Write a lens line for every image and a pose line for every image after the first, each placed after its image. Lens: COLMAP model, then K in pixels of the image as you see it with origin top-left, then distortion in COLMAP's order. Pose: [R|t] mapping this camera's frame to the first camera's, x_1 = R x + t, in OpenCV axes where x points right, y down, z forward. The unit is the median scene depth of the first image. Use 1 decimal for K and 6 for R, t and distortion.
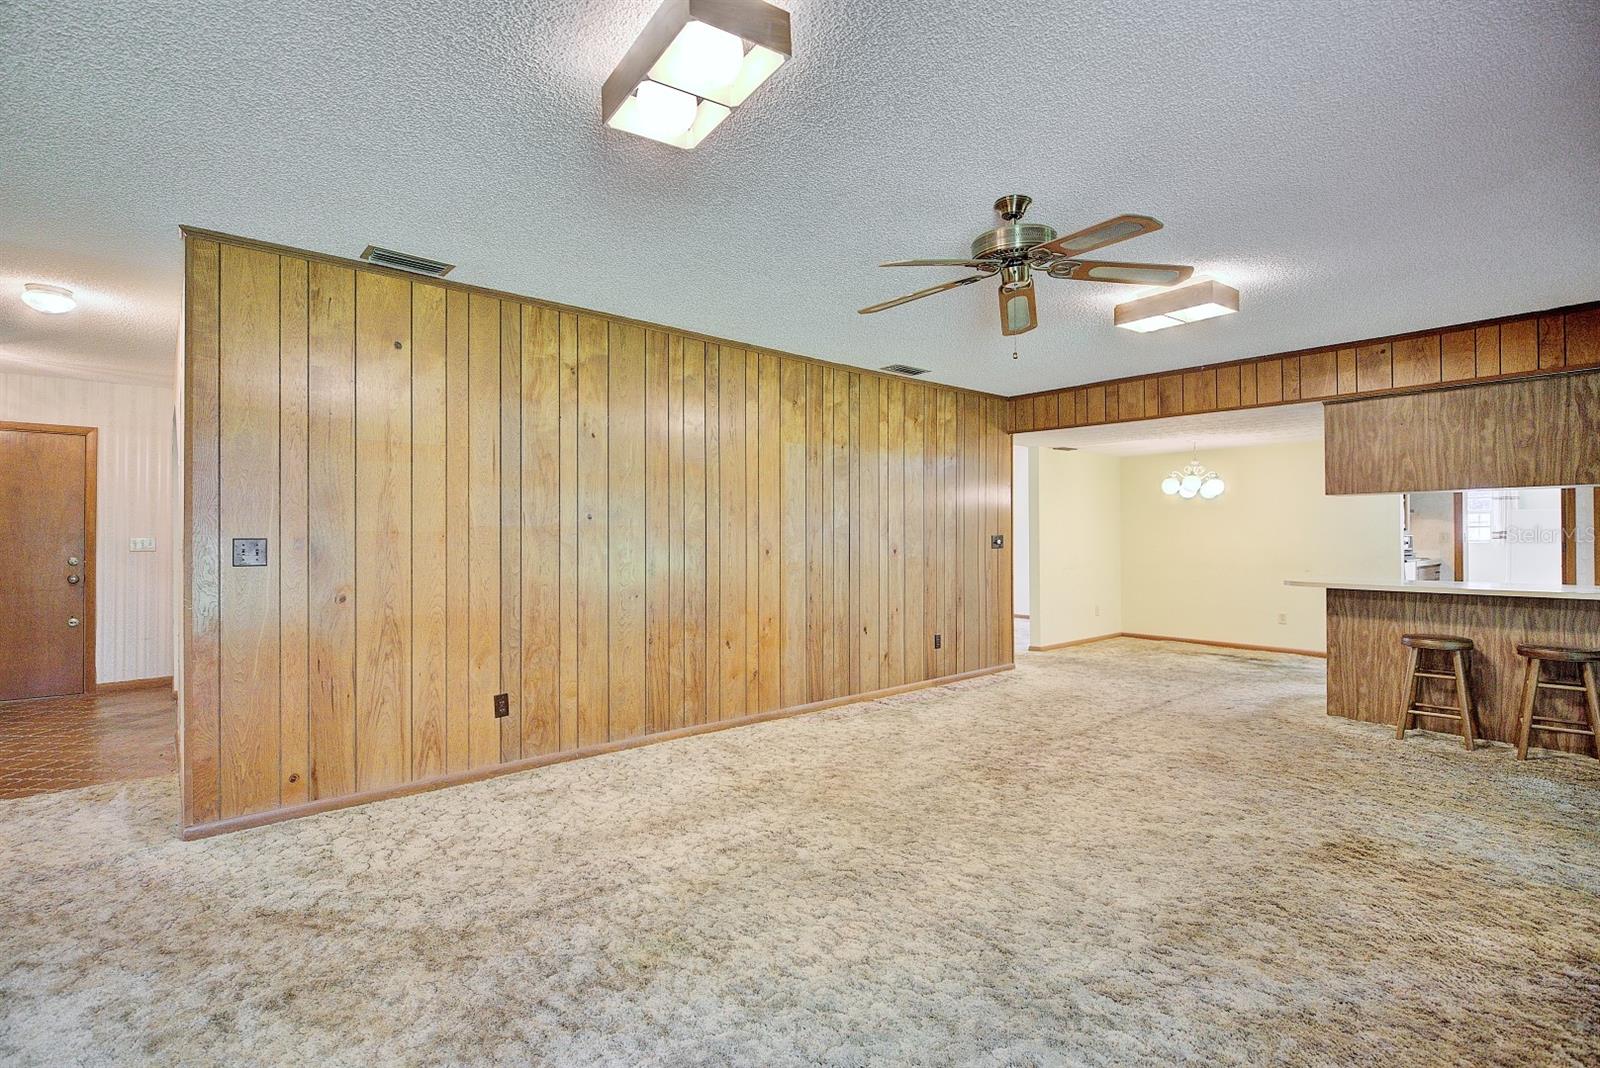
lens RADIAL K [[758.1, 0, 800.0], [0, 758.1, 534.0], [0, 0, 1]] dist [-0.001475, -0.000156]
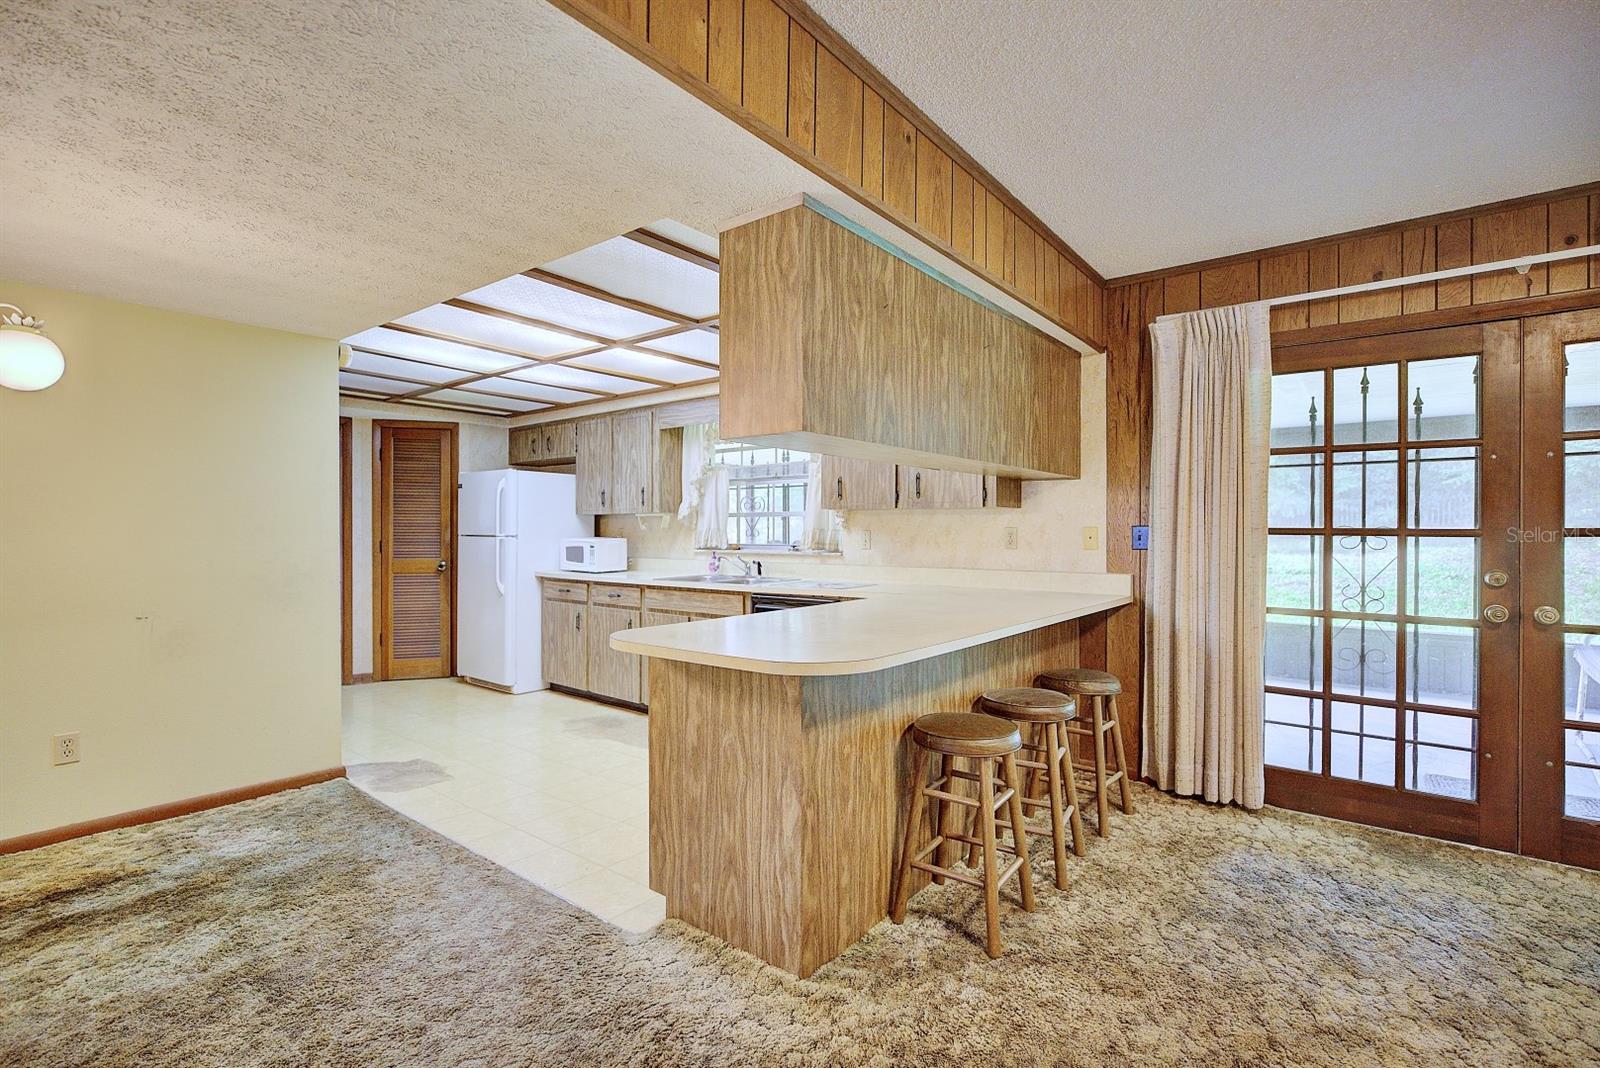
lens RADIAL K [[738.9, 0, 787.1], [0, 738.9, 532.4], [0, 0, 1]] dist [-0.003808, -0.000534]
pose [[-0.190670, 0.000804, 0.981654, 0.333312], [-0.004077, 0.999990, -0.001611, 0.002647], [-0.981646, -0.004310, -0.190665, 1.149407]]
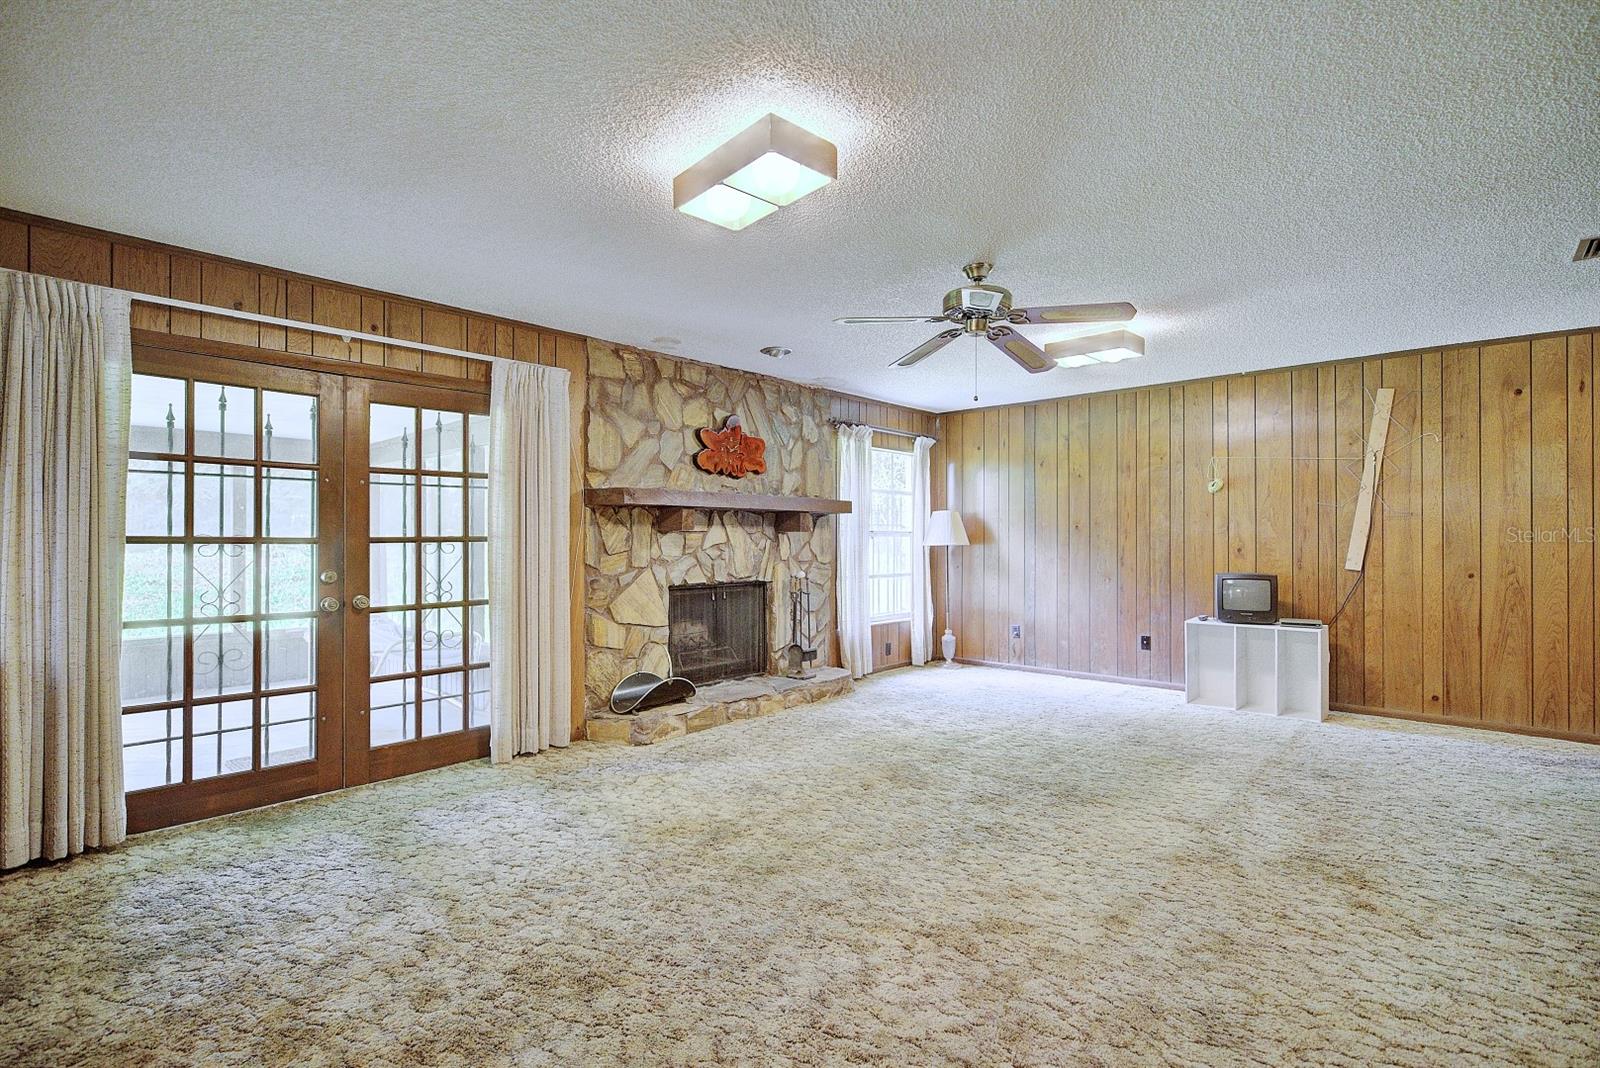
lens RADIAL K [[733.9, 0, 800.0], [0, 733.9, 534.0], [0, 0, 1]] dist [-0.001930, -0.000274]
pose [[-0.992894, 0.005893, -0.118858, 0.417184], [0.007406, 0.999897, -0.012291, 0.005800], [0.118774, -0.013084, -0.992835, 1.272968]]
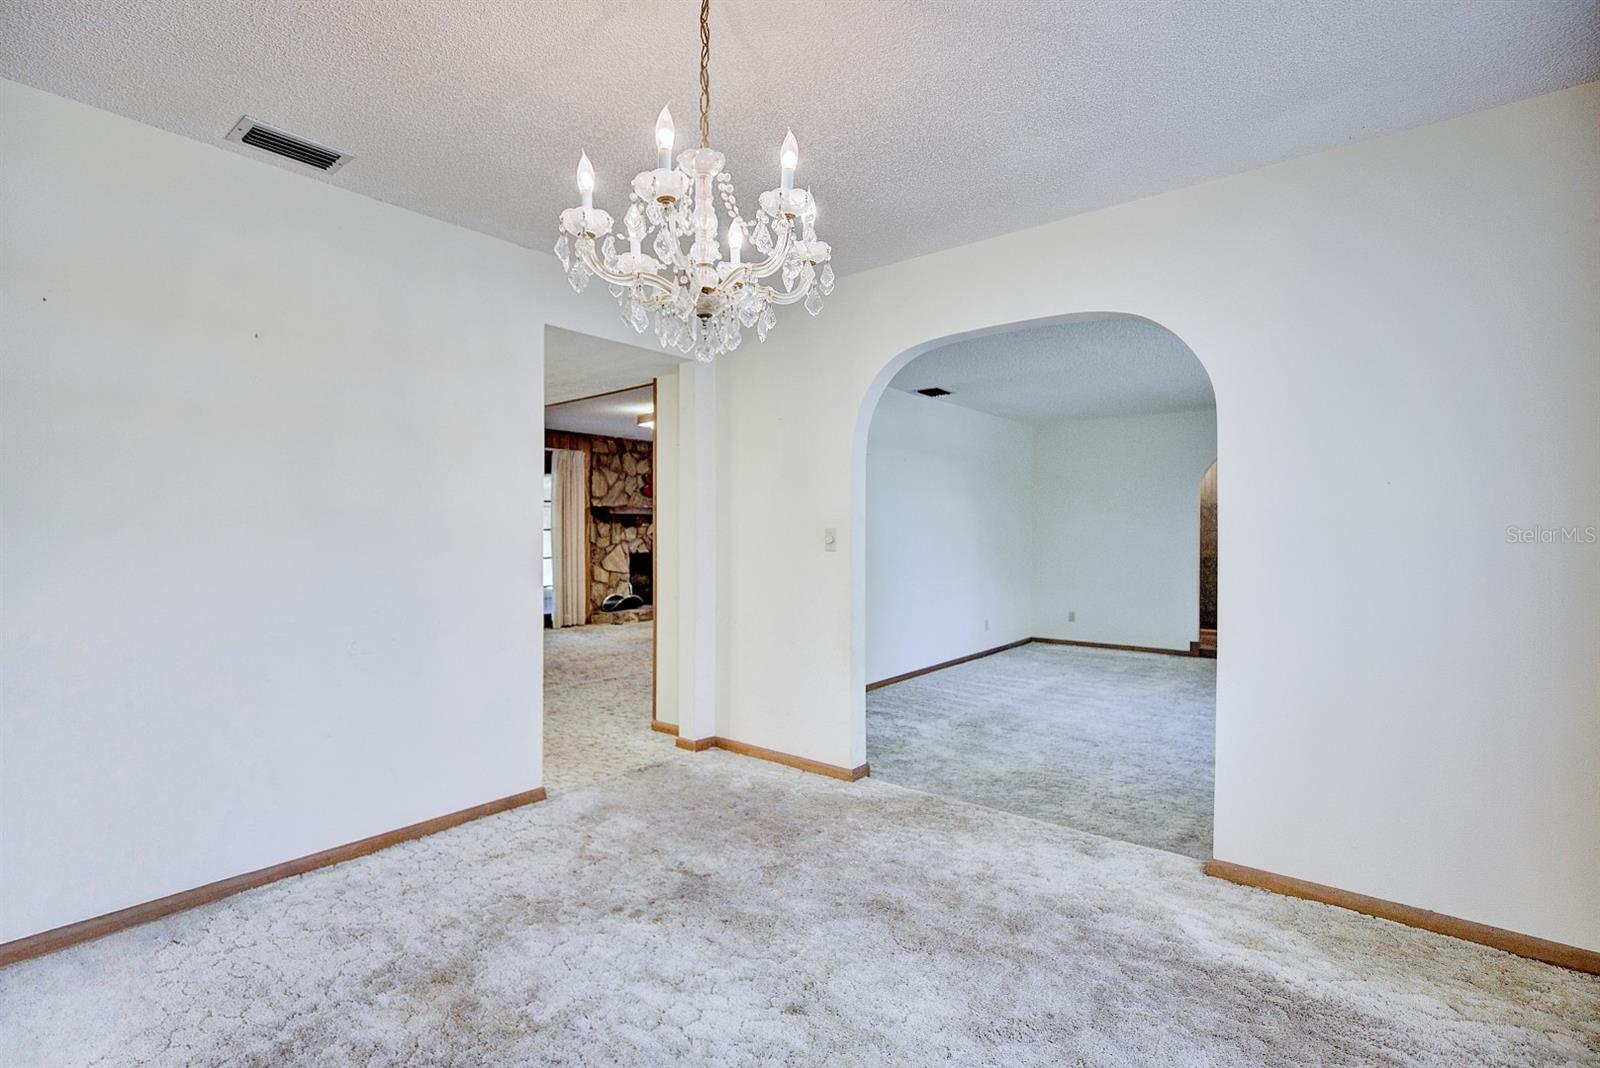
lens RADIAL K [[738.9, 0, 787.1], [0, 738.9, 532.4], [0, 0, 1]] dist [-0.003808, -0.000534]
pose [[-0.984524, 0.004293, -0.175196, 0.404382], [0.004557, 0.999989, -0.001104, 0.009748], [0.175189, -0.001885, -0.984533, 2.383374]]
